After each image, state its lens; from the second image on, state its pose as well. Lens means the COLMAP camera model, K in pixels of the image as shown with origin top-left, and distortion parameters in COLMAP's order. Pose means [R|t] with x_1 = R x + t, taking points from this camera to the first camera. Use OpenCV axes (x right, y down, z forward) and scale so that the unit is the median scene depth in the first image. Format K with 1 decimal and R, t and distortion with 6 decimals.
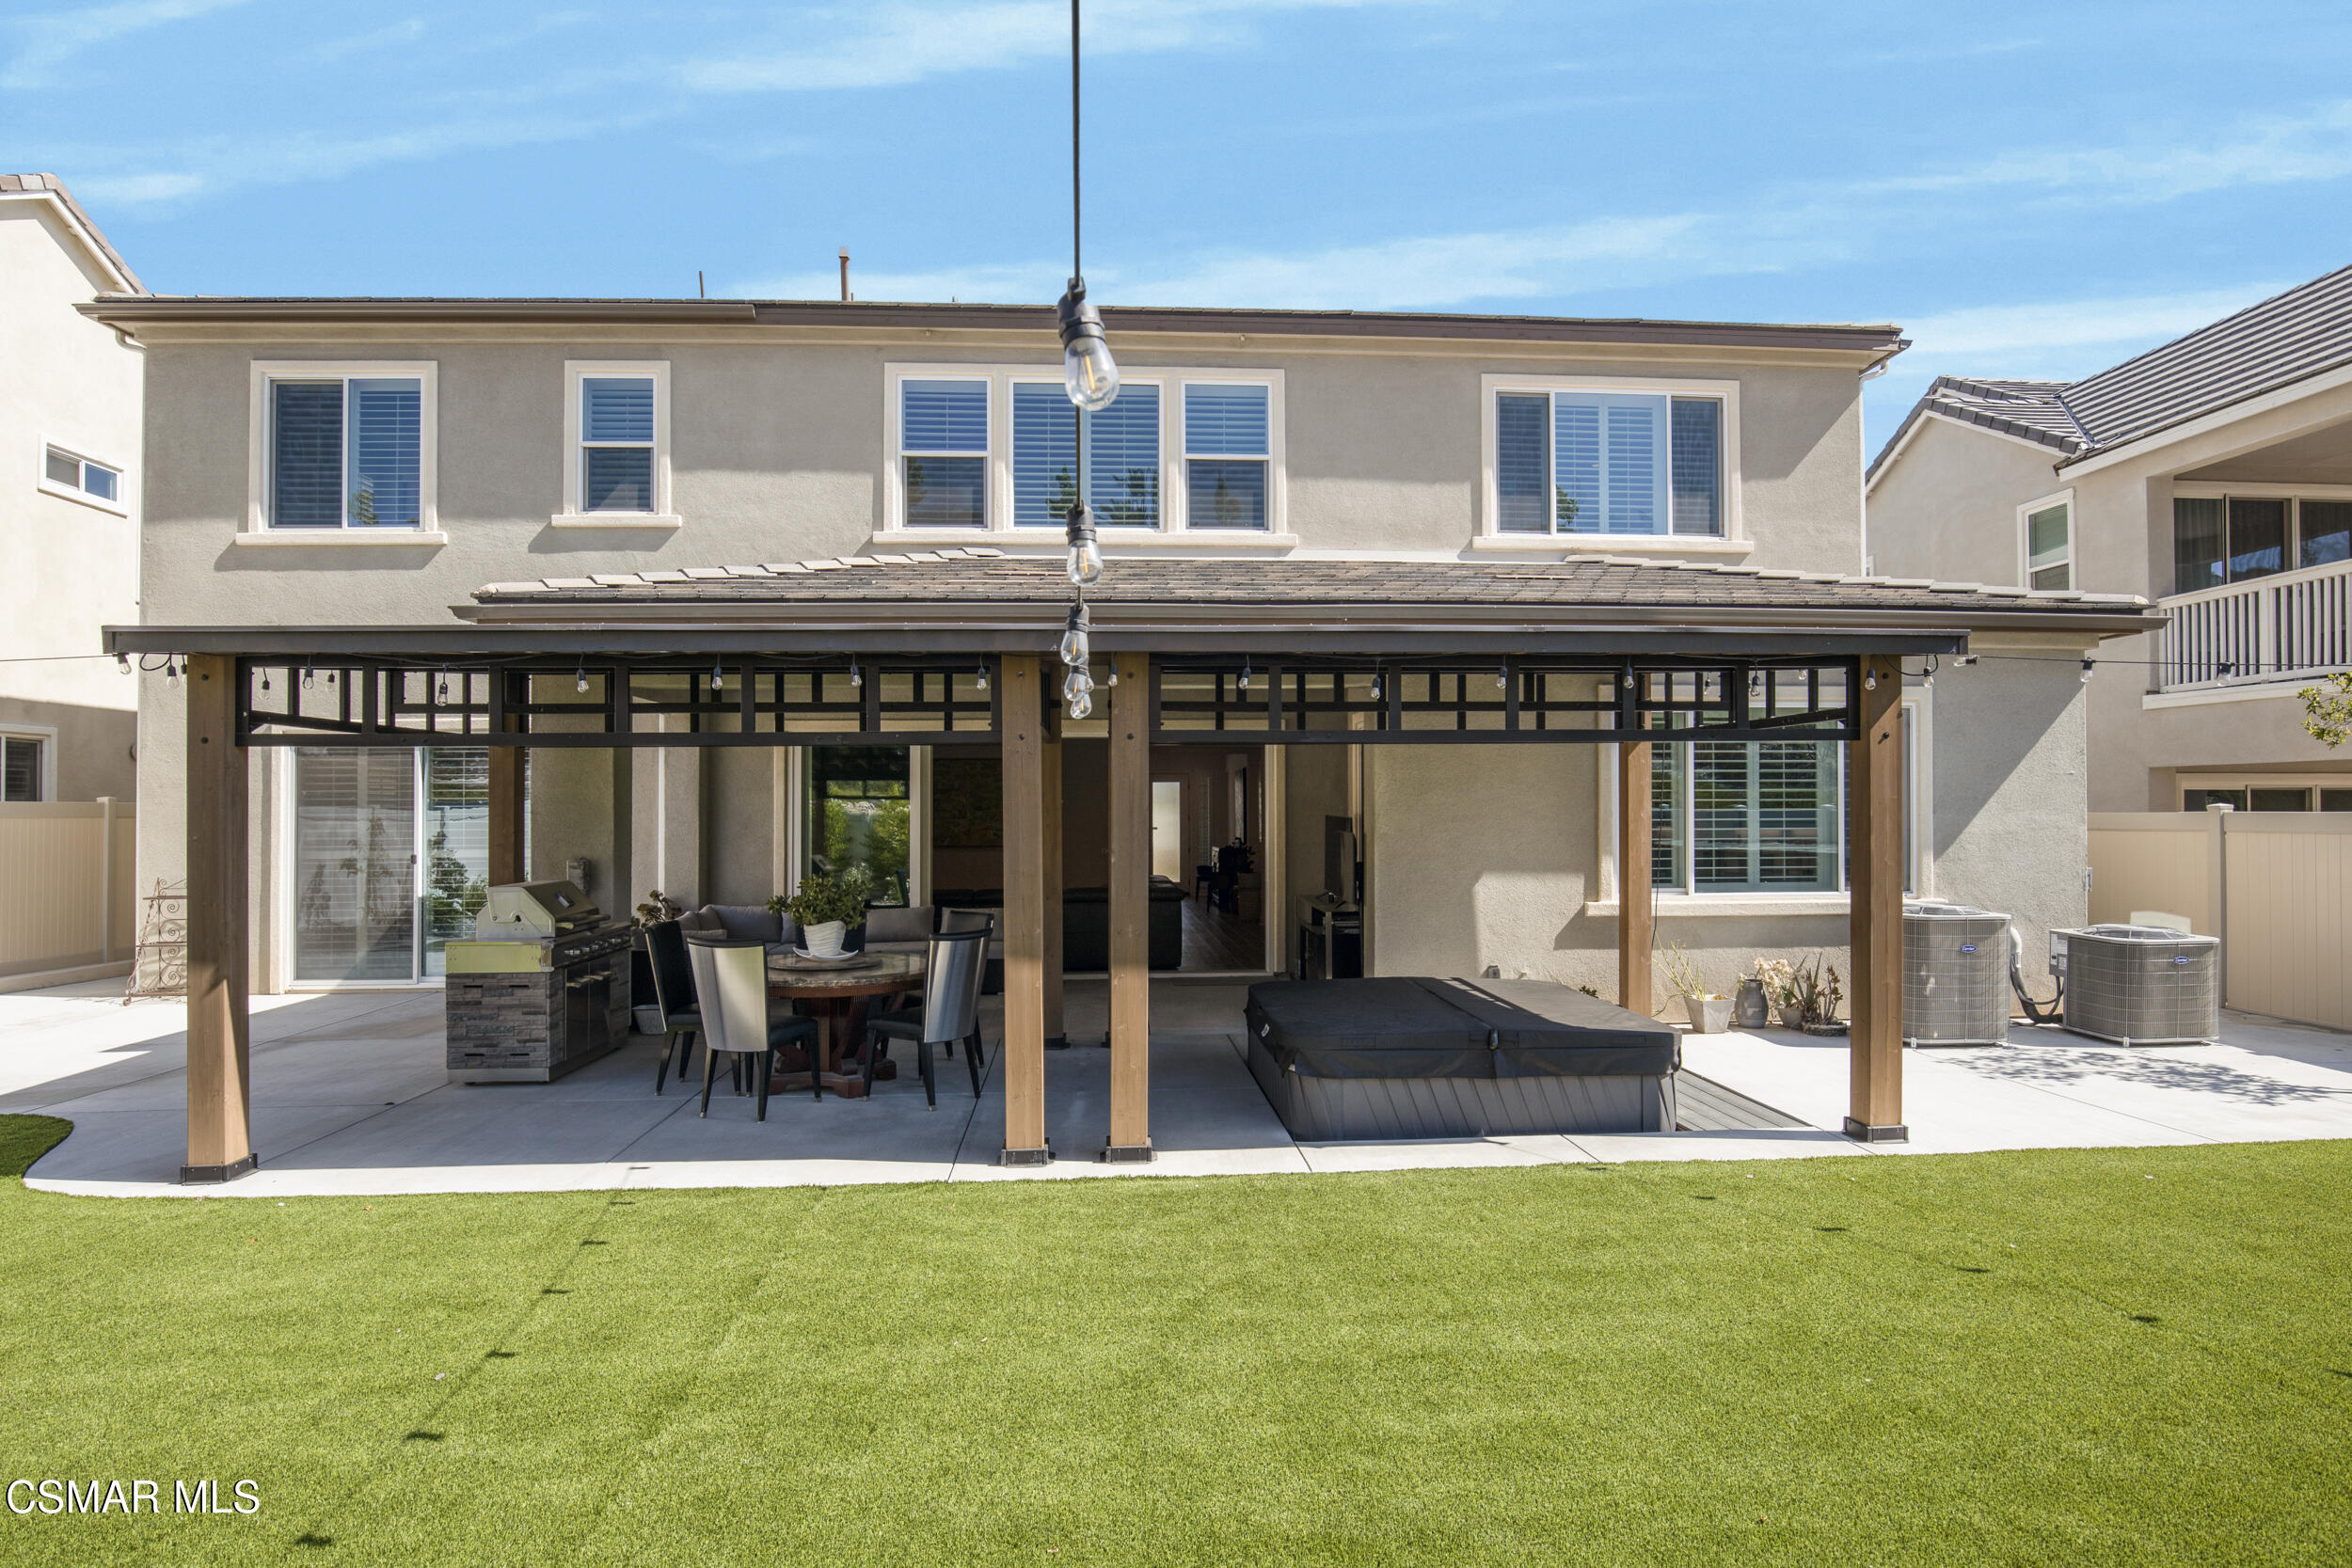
lens RADIAL K [[1276.1, 0, 1178.0], [0, 1276.1, 811.9], [0, 0, 1]] dist [-0.041196, -0.002000]
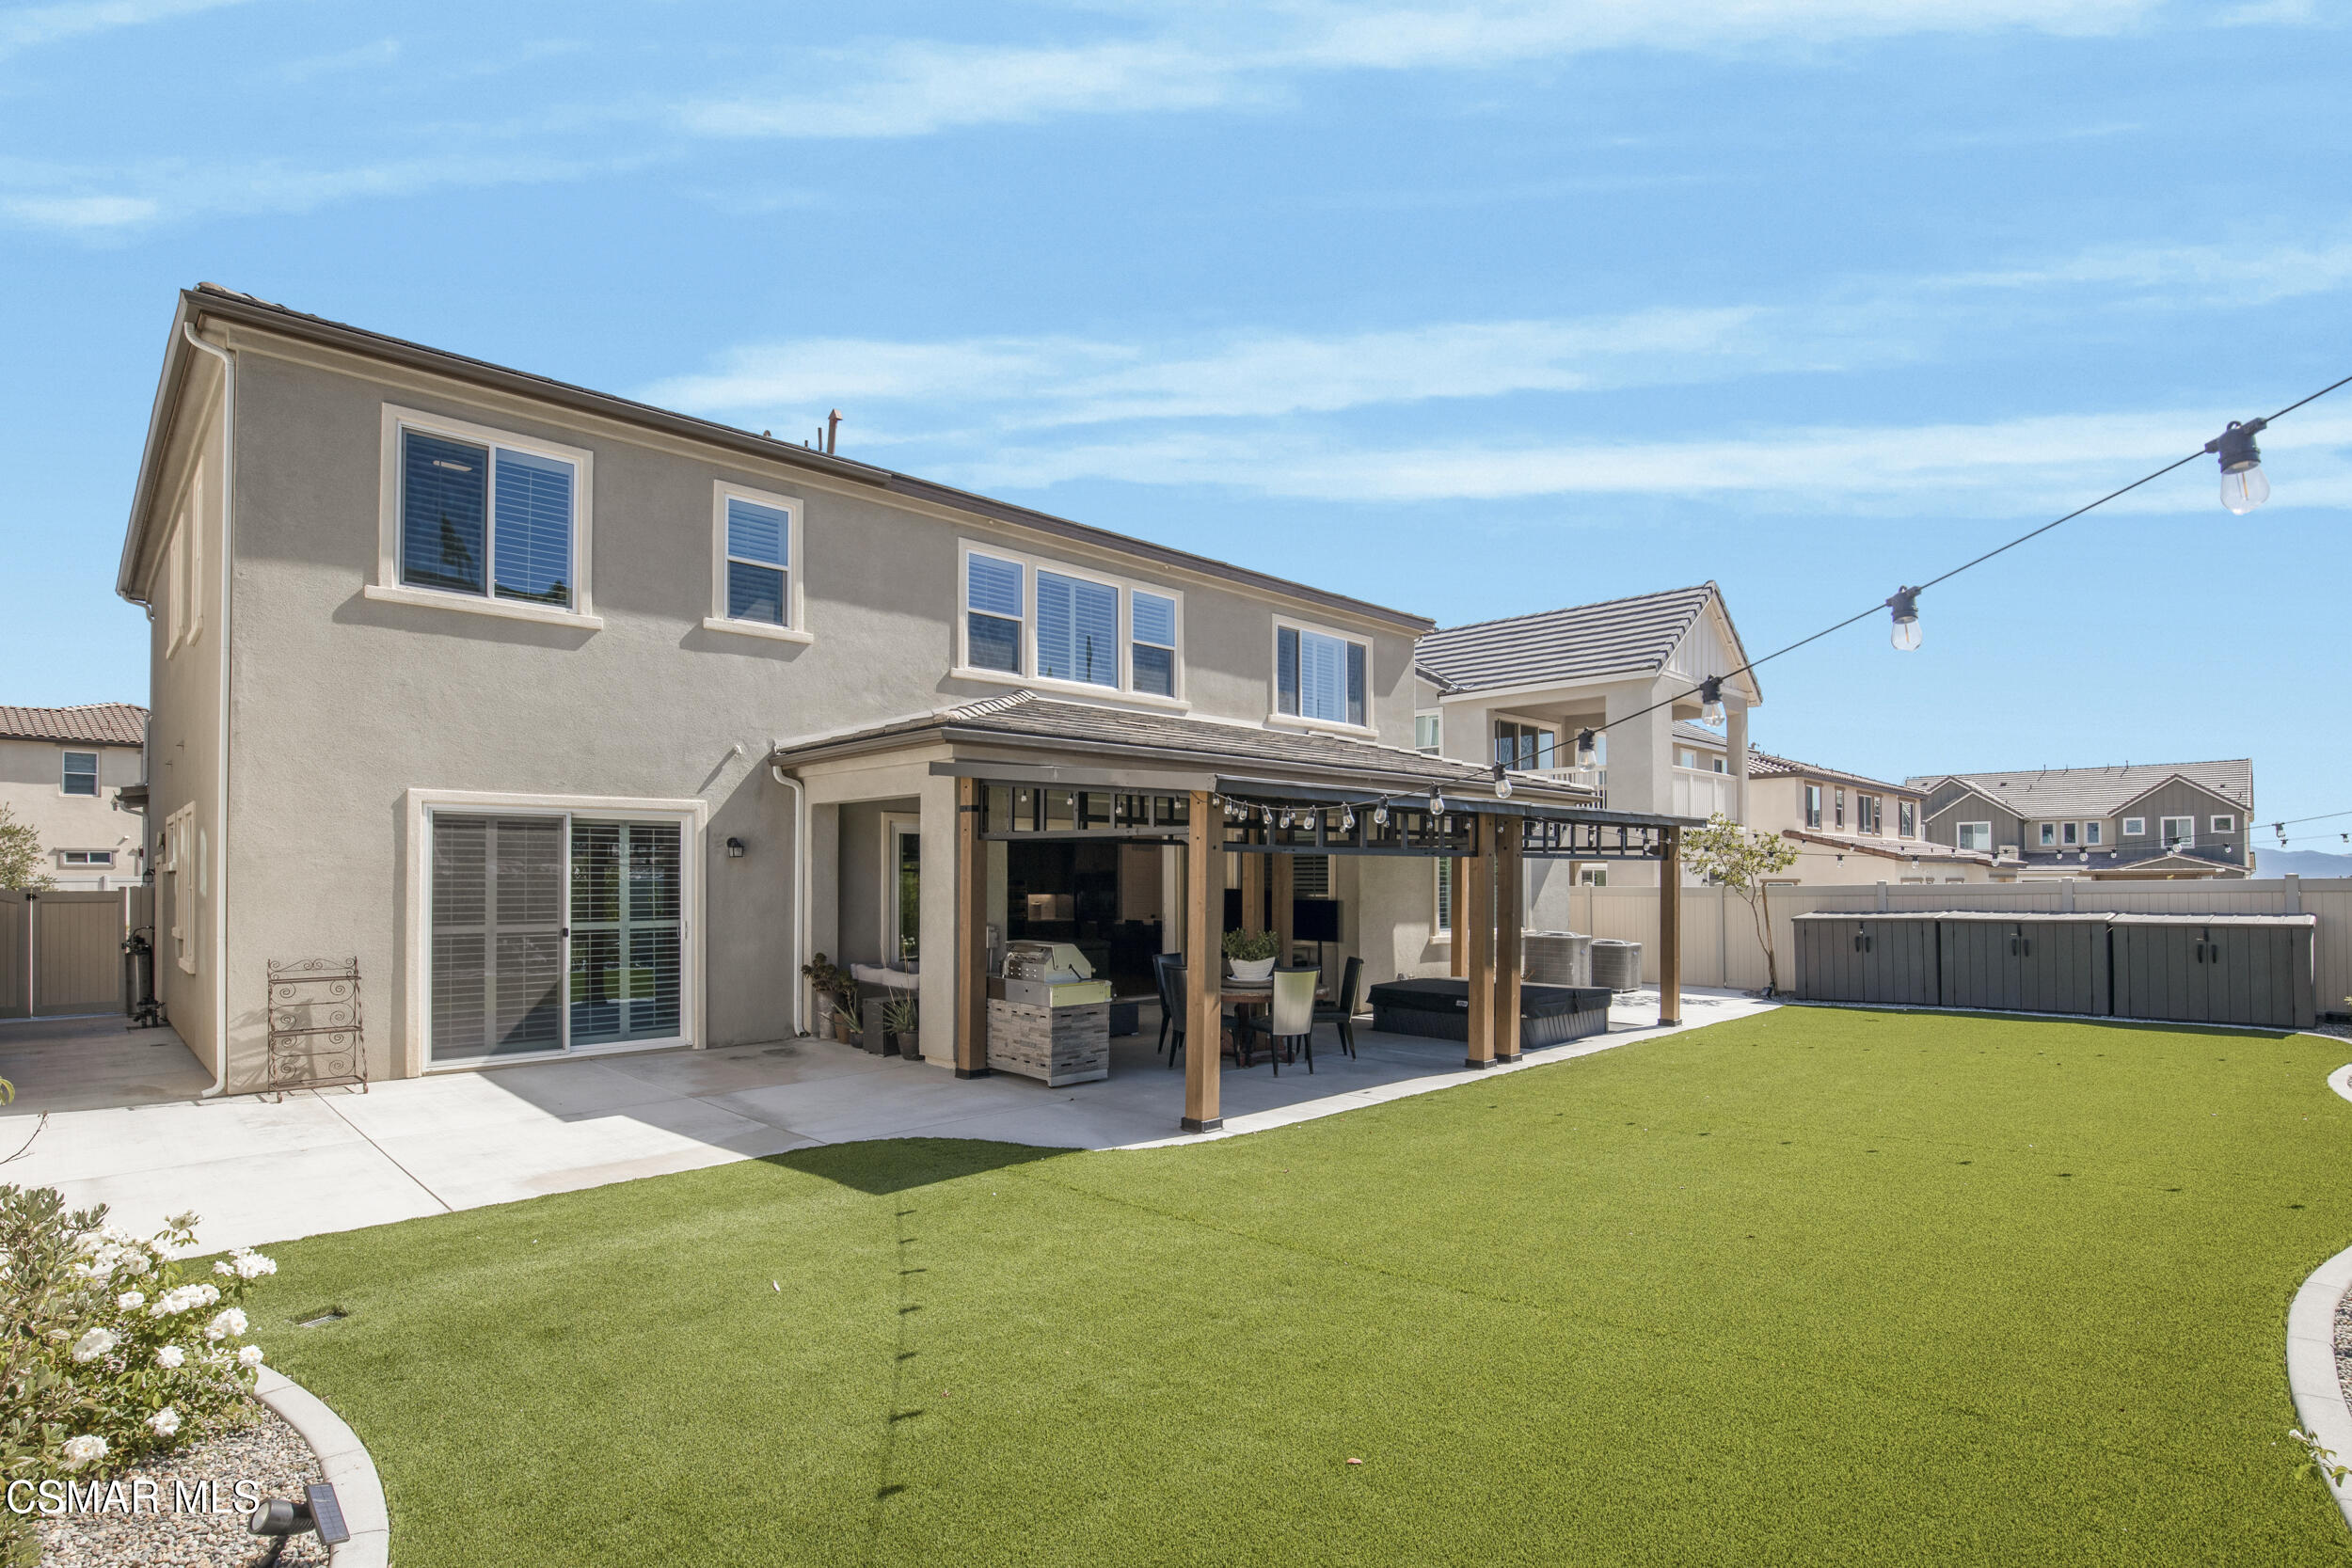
lens RADIAL K [[1163.8, 0, 1166.7], [0, 1163.8, 868.5], [0, 0, 1]] dist [-0.035594, 0.000378]
pose [[0.762097, 0.010097, 0.647384, -0.837577], [-0.006466, 0.999947, -0.007985, -0.009787], [-0.647430, 0.001900, 0.762122, -0.036100]]
